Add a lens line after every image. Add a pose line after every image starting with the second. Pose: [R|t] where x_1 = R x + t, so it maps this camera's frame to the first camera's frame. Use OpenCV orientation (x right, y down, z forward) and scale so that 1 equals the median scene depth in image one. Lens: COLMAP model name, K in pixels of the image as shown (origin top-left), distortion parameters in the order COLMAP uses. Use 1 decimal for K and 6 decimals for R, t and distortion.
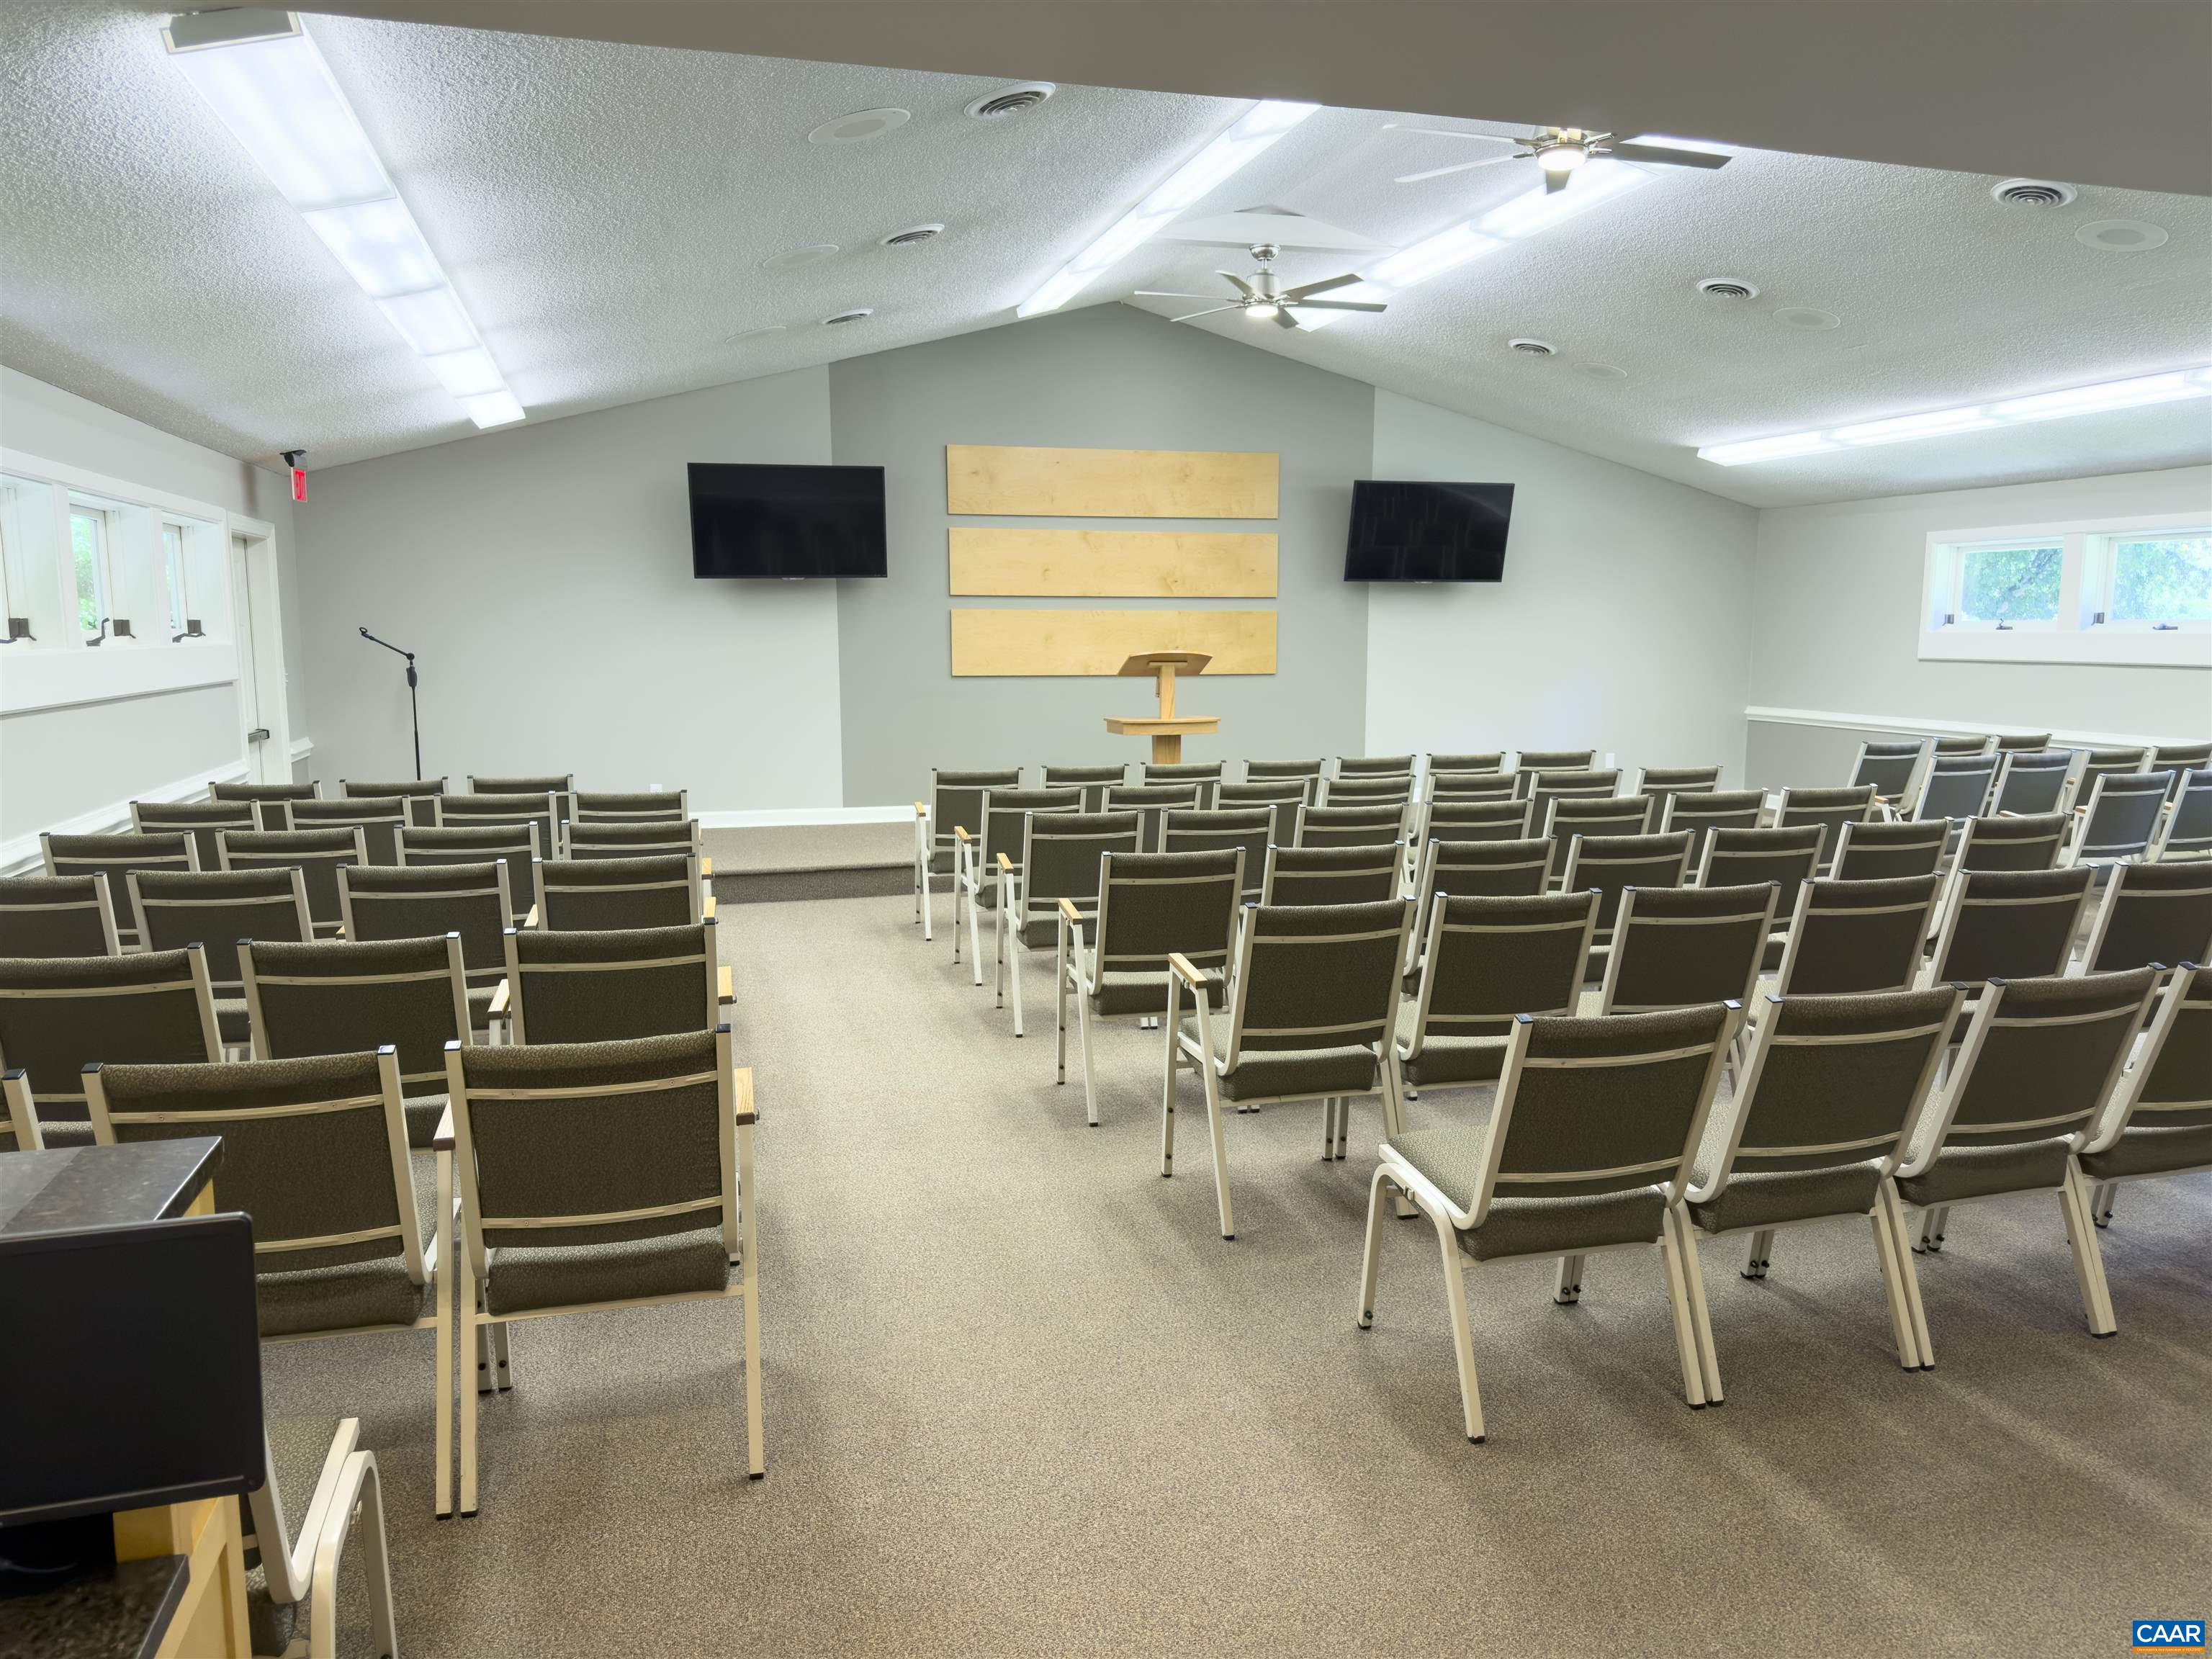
lens RADIAL K [[1563.3, 0, 1103.0], [0, 1563.3, 837.9], [0, 0, 1]] dist [0.094302, -0.130172]
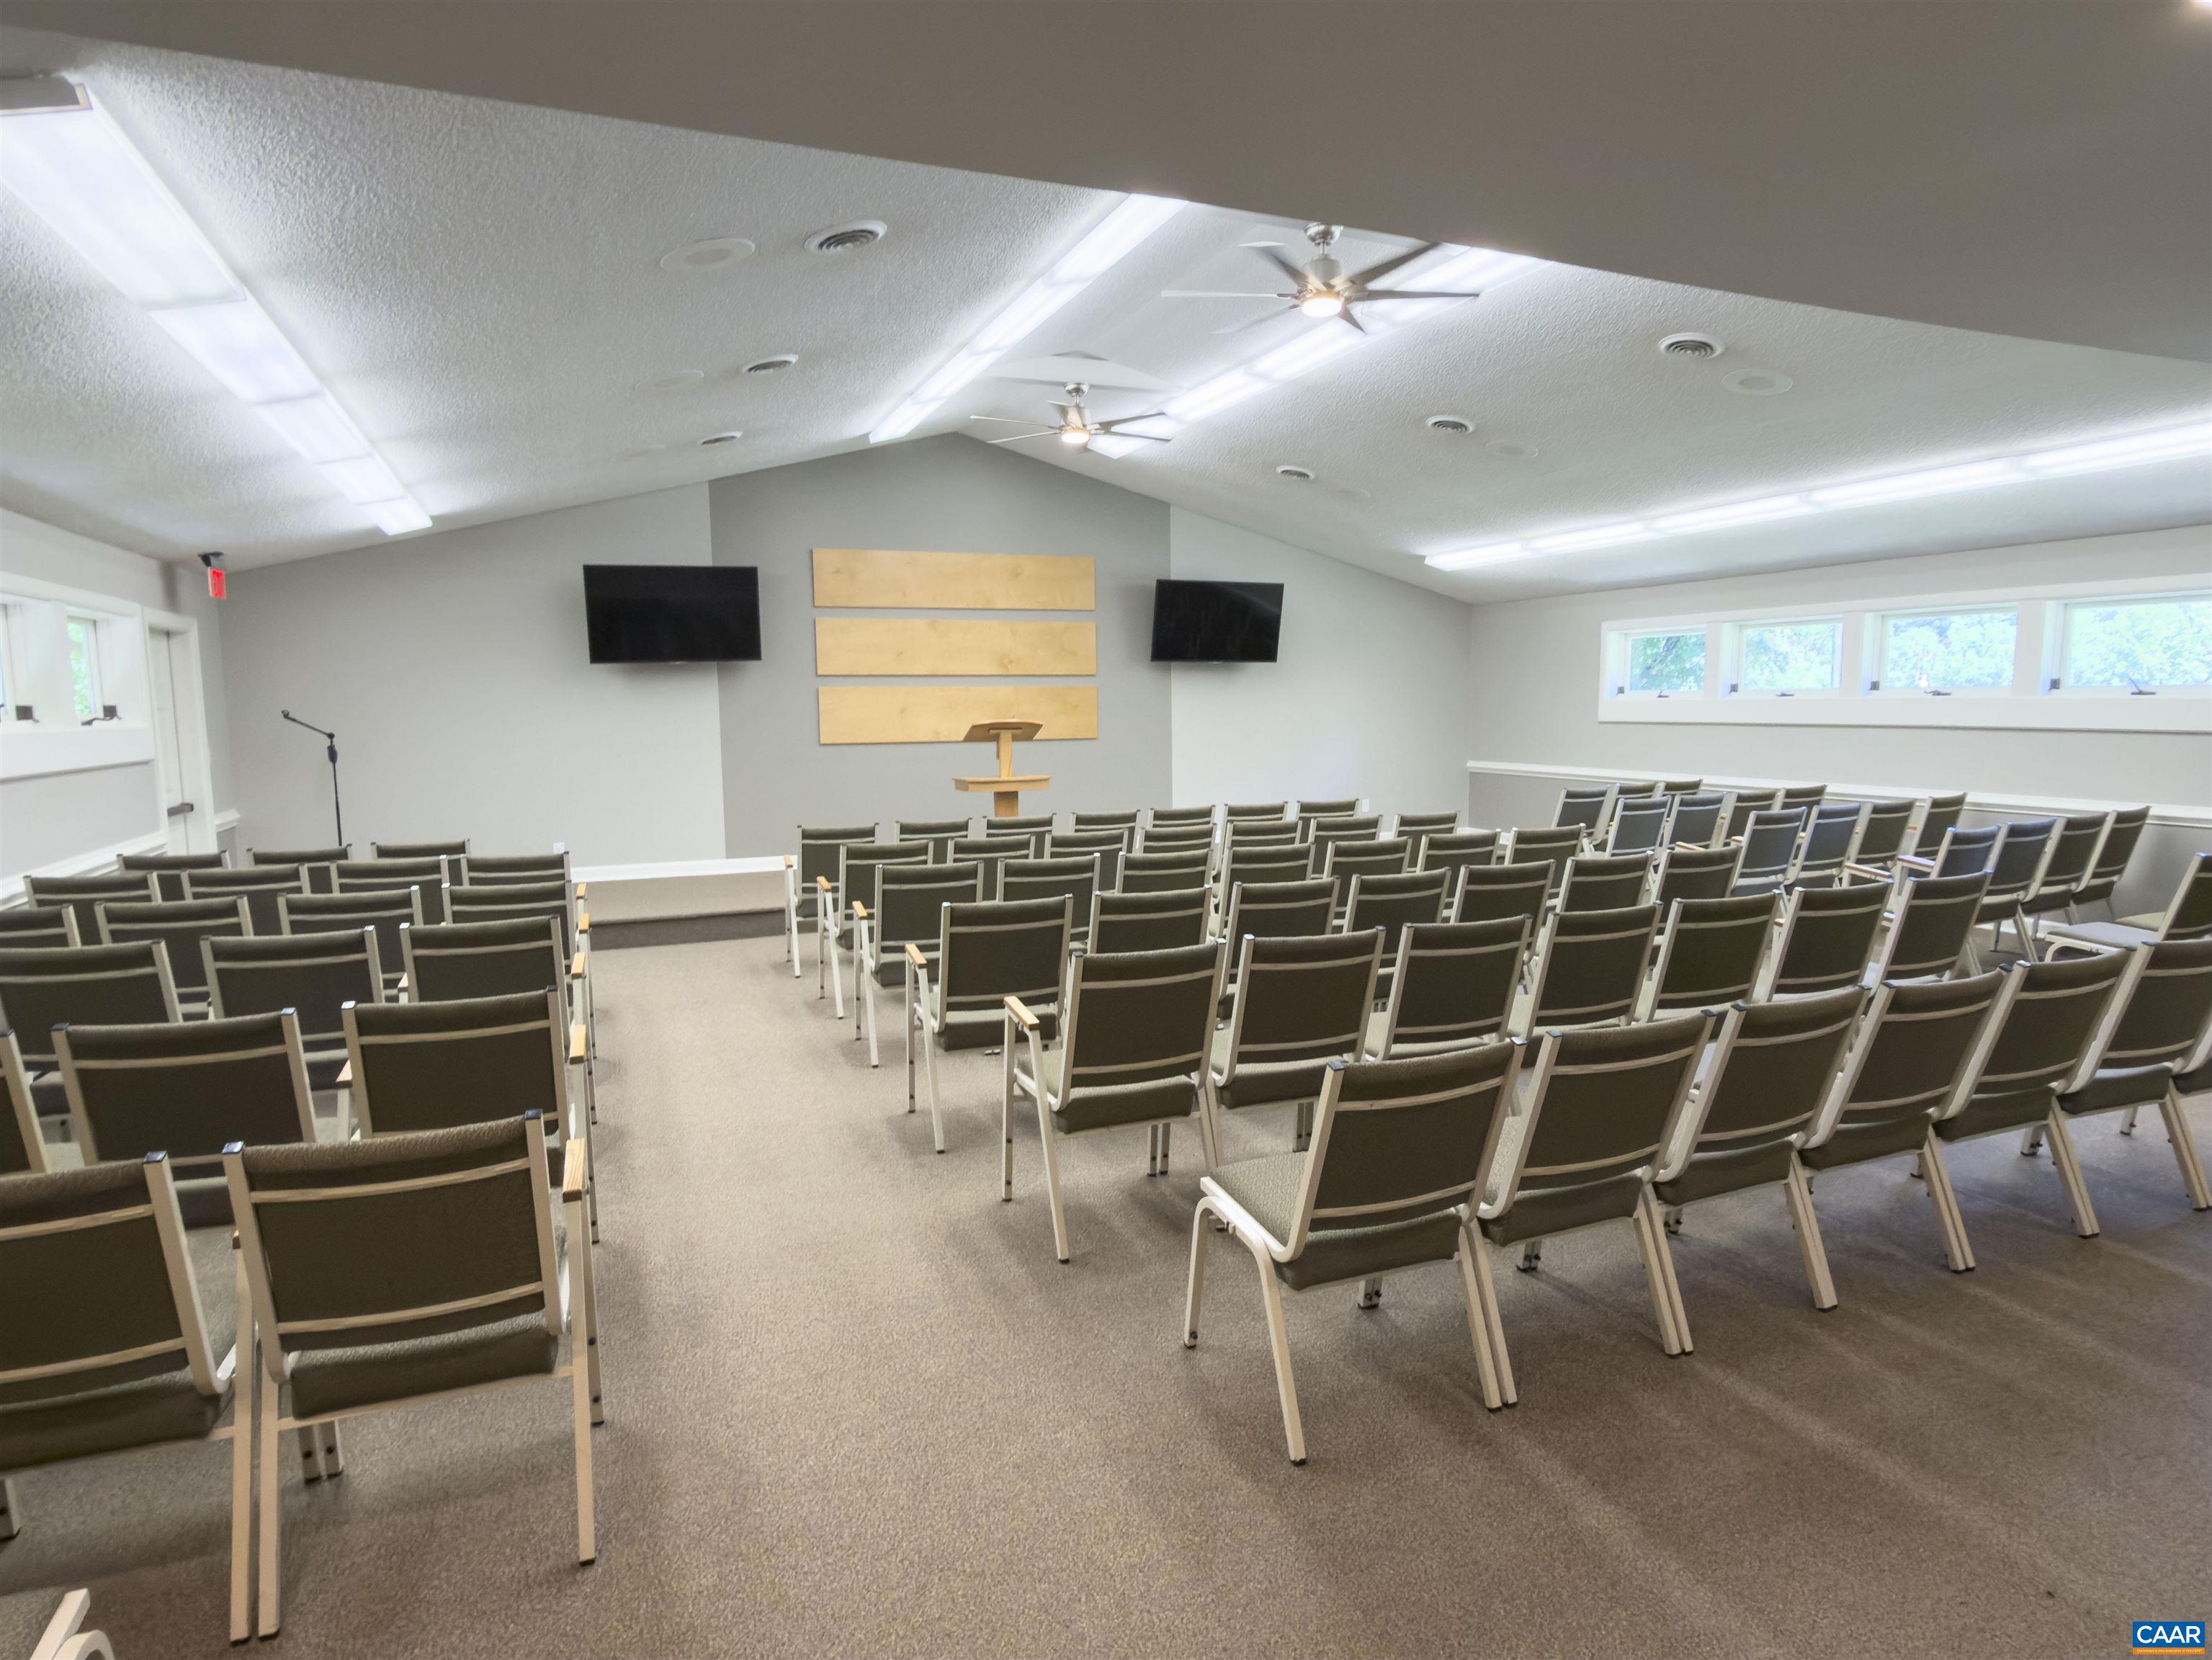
lens RADIAL K [[1256.9, 0, 1104.8], [0, 1256.9, 833.1], [0, 0, 1]] dist [-0.003076, -0.000721]
pose [[0.993319, -0.022135, 0.113261, 0.012732], [0.025509, 0.999270, -0.028424, -0.010936], [-0.112549, 0.031123, 0.993159, 0.100340]]
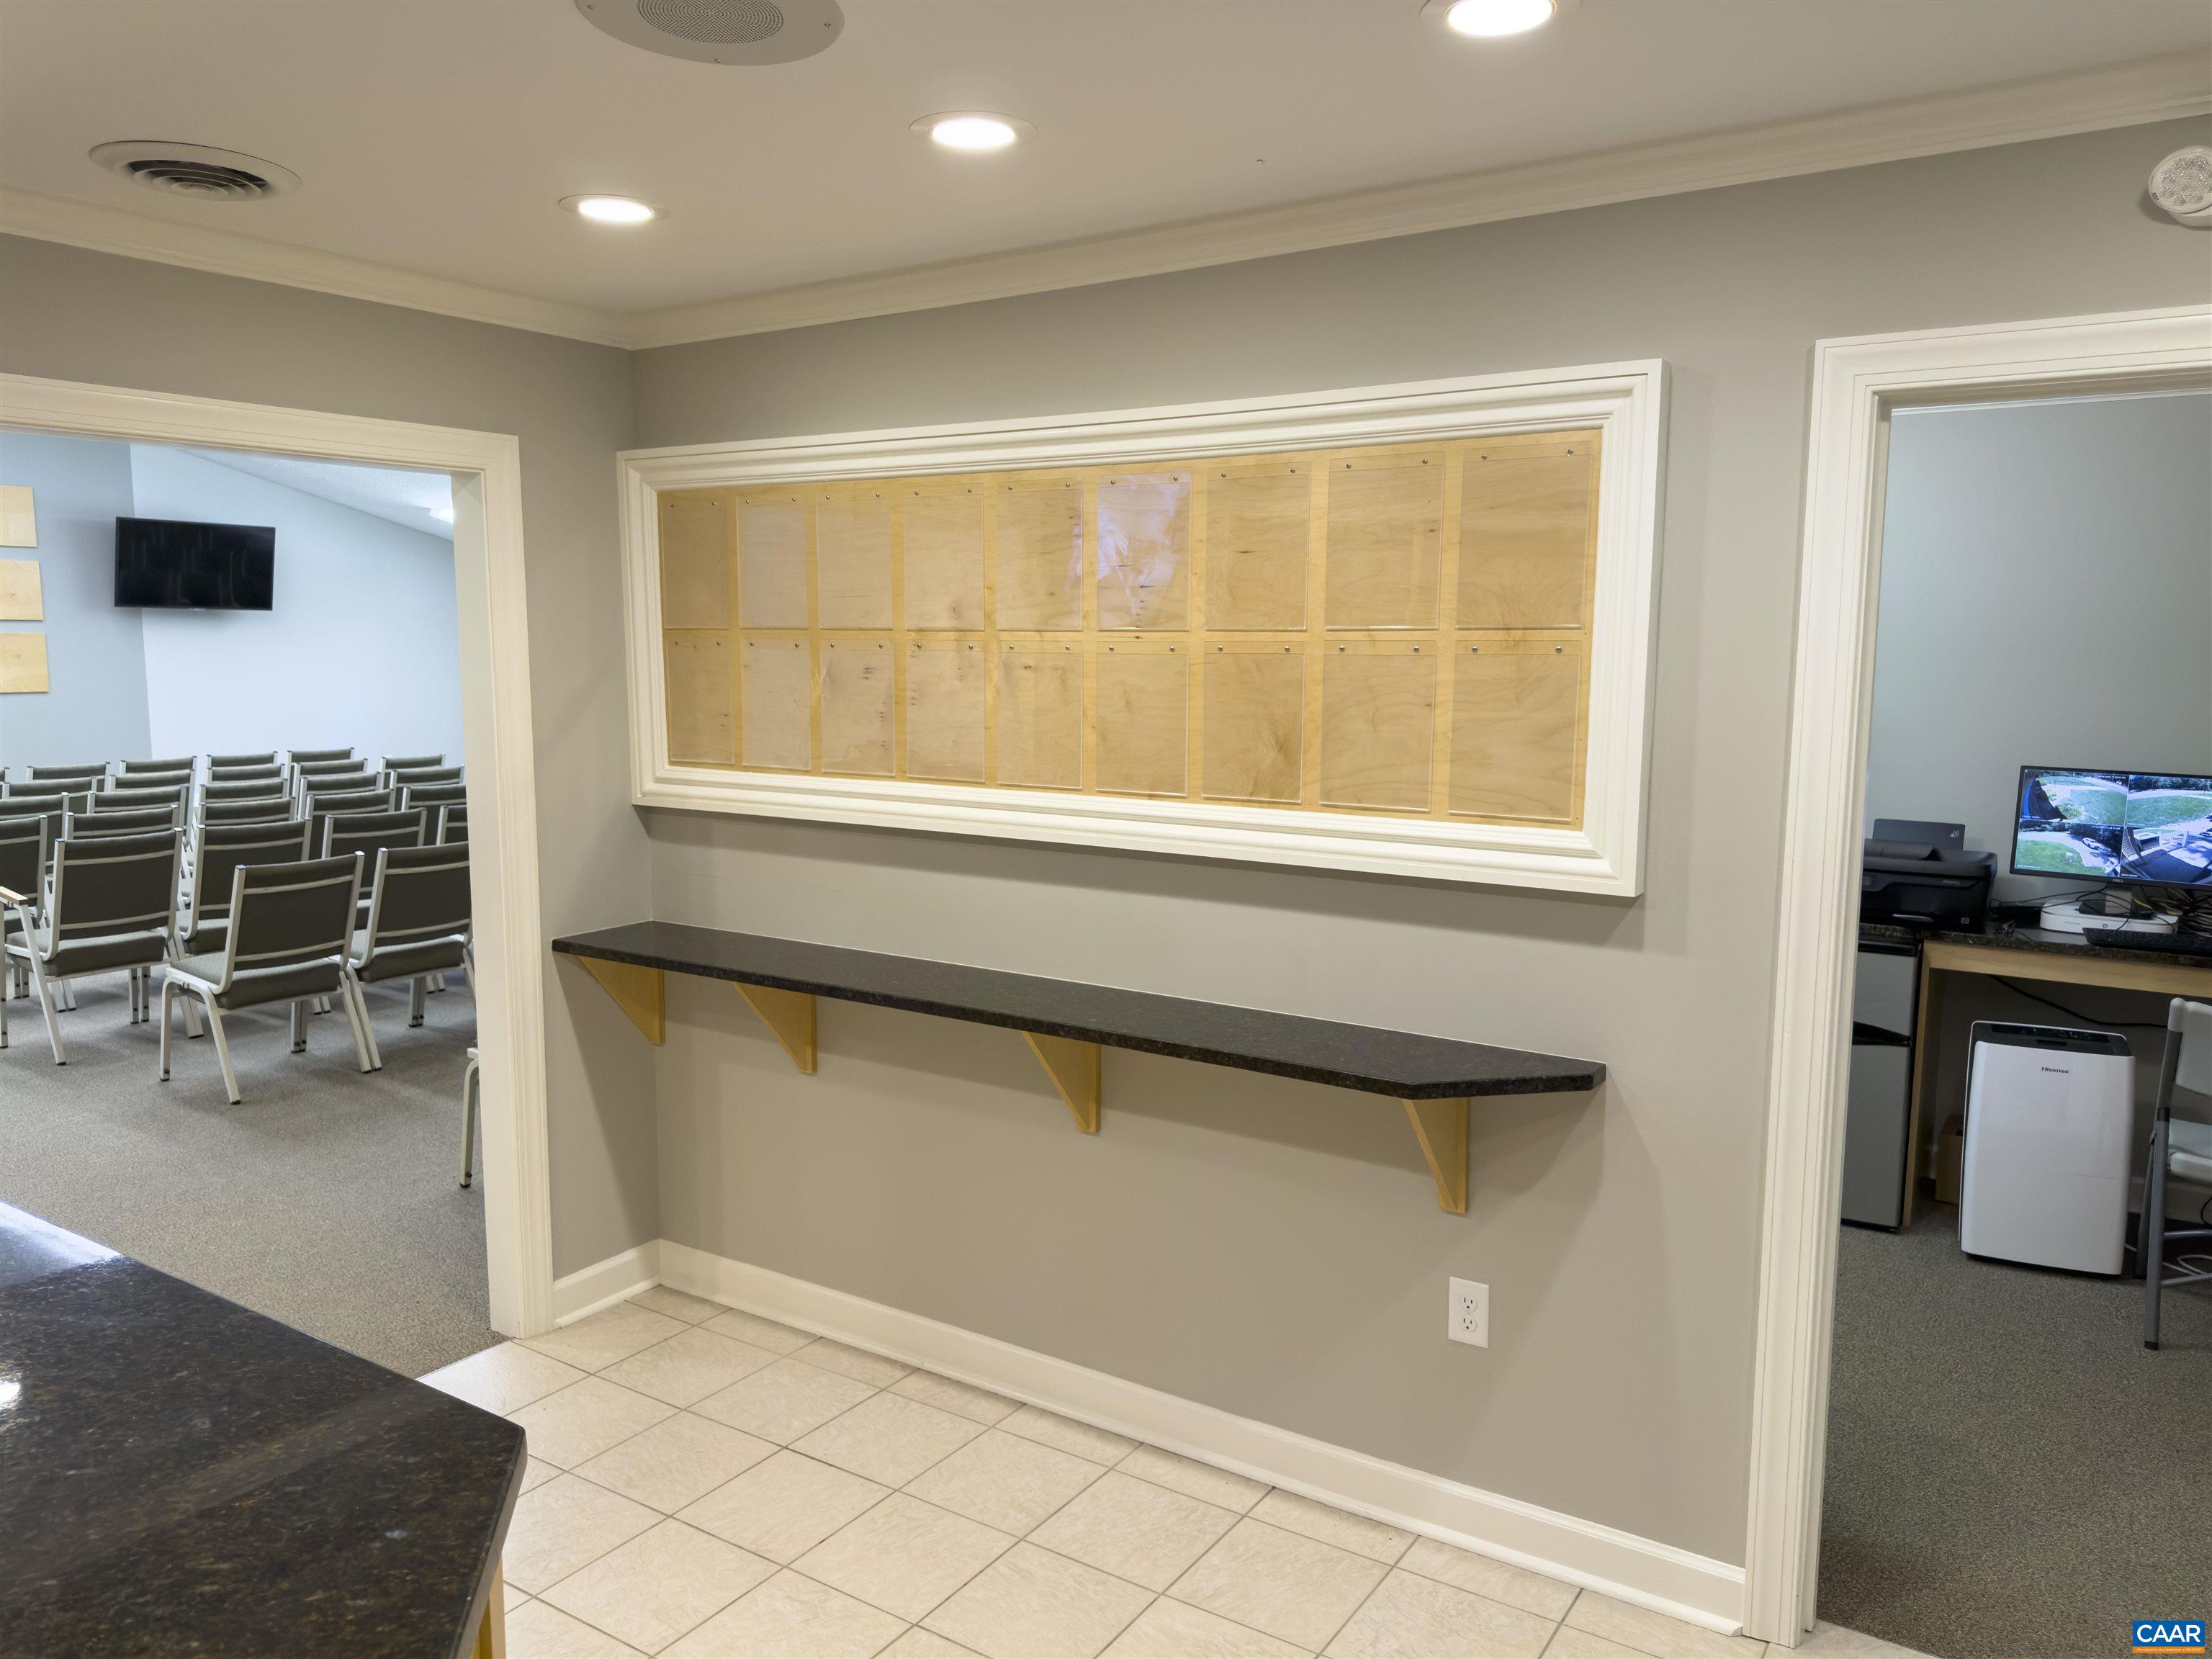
lens RADIAL K [[1562.0, 0, 1108.5], [0, 1562.0, 823.9], [0, 0, 1]] dist [-0.000260, -0.003957]
pose [[0.758404, -0.076548, 0.647275, -0.083711], [0.086804, 0.996095, 0.016093, 0.066834], [-0.645979, 0.043981, 0.762087, -0.609904]]
